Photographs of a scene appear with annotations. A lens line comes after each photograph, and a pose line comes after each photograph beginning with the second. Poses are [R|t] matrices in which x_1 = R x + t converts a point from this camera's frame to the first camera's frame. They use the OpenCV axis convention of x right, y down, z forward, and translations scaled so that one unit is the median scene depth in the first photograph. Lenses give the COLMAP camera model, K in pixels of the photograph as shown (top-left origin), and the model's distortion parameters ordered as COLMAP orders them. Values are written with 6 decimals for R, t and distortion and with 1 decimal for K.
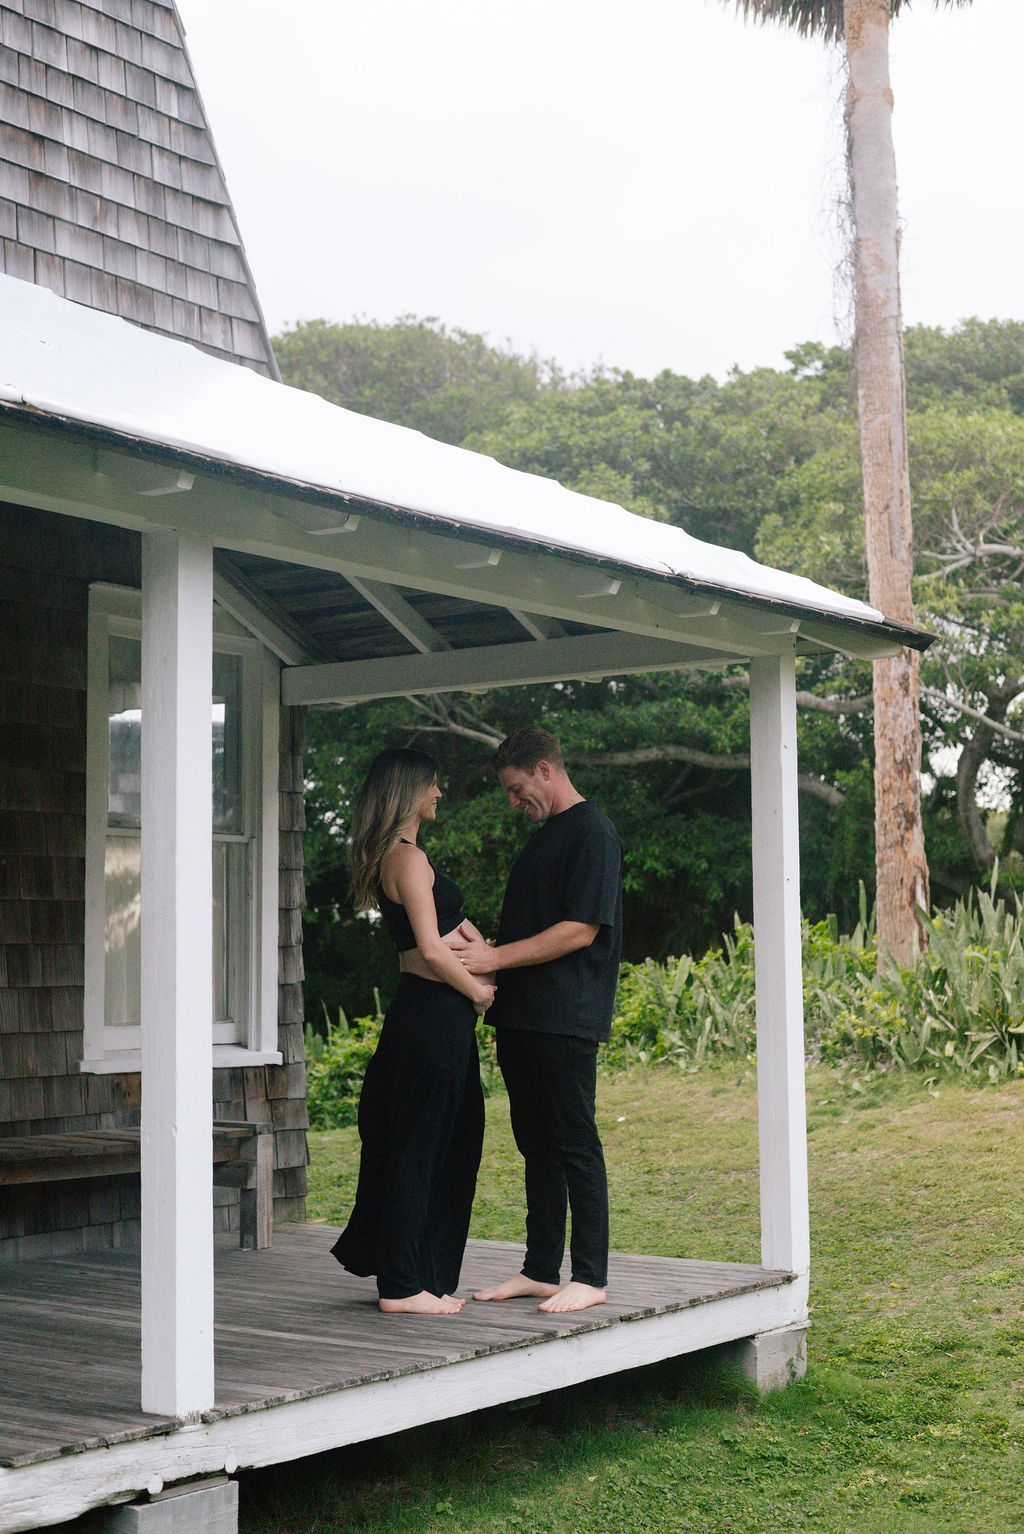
lens RADIAL K [[2198.8, 0, 512.0], [0, 2198.8, 767.0], [0, 0, 1]] dist [0.023664, 0.006447]
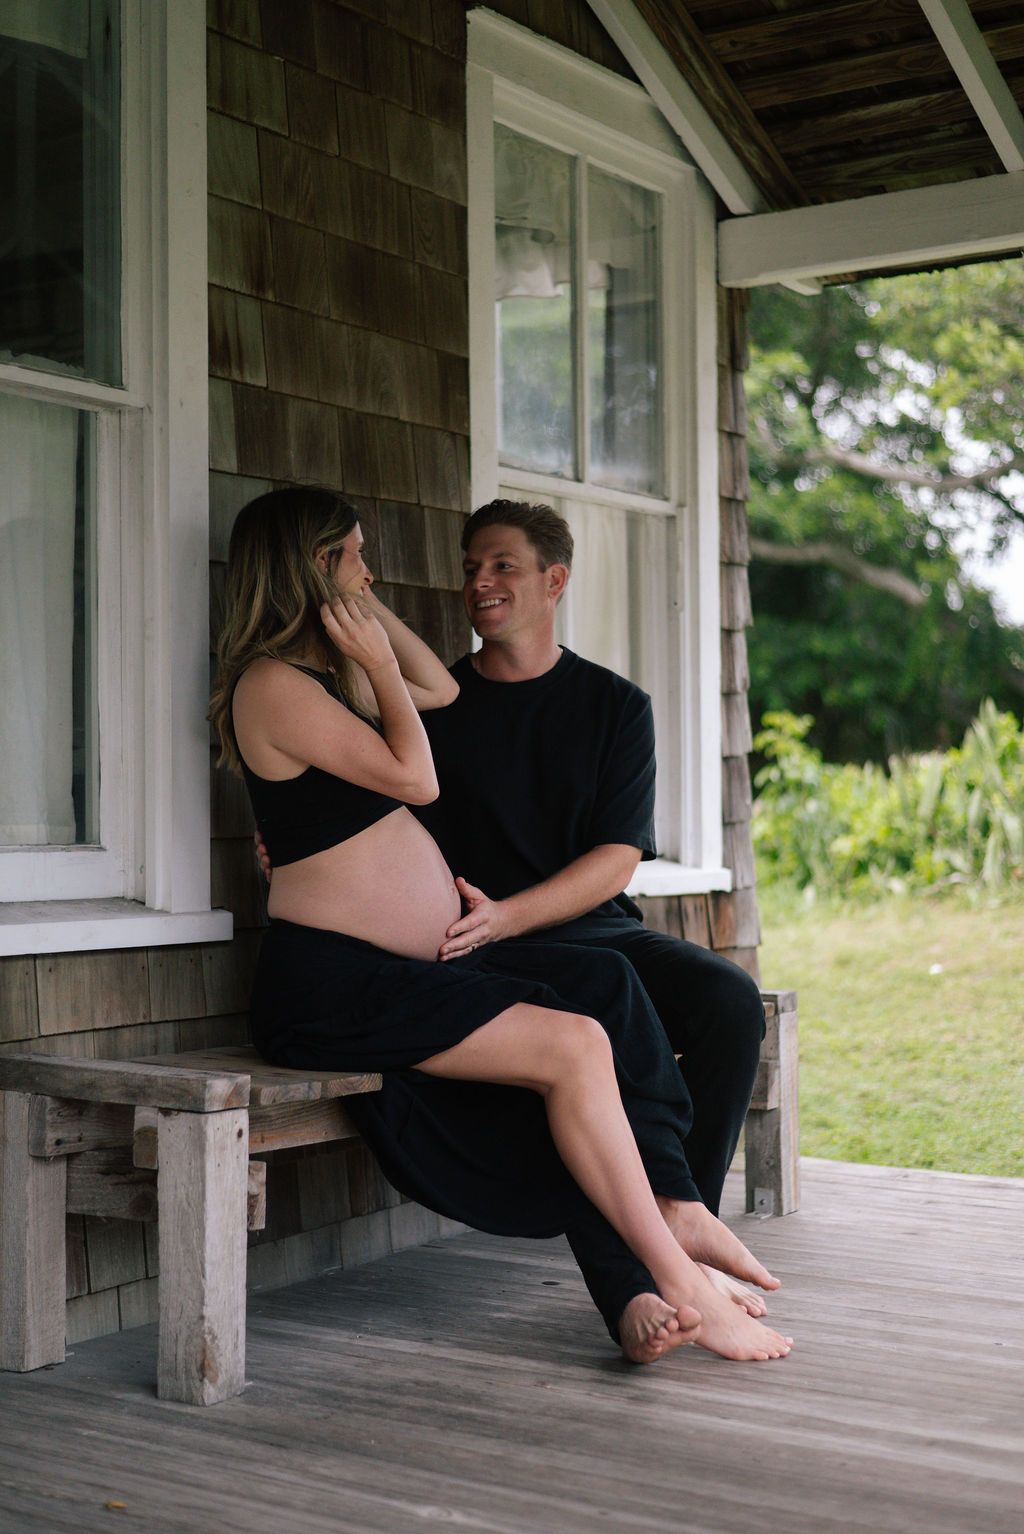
lens RADIAL K [[2283.0, 0, 506.5], [0, 2283.0, 734.0], [0, 0, 1]] dist [0.029596, -0.089331]
pose [[0.999247, -0.004349, 0.038566, -0.188596], [0.002081, 0.998275, 0.058667, 0.056999], [-0.038755, -0.058543, 0.997532, 0.391147]]
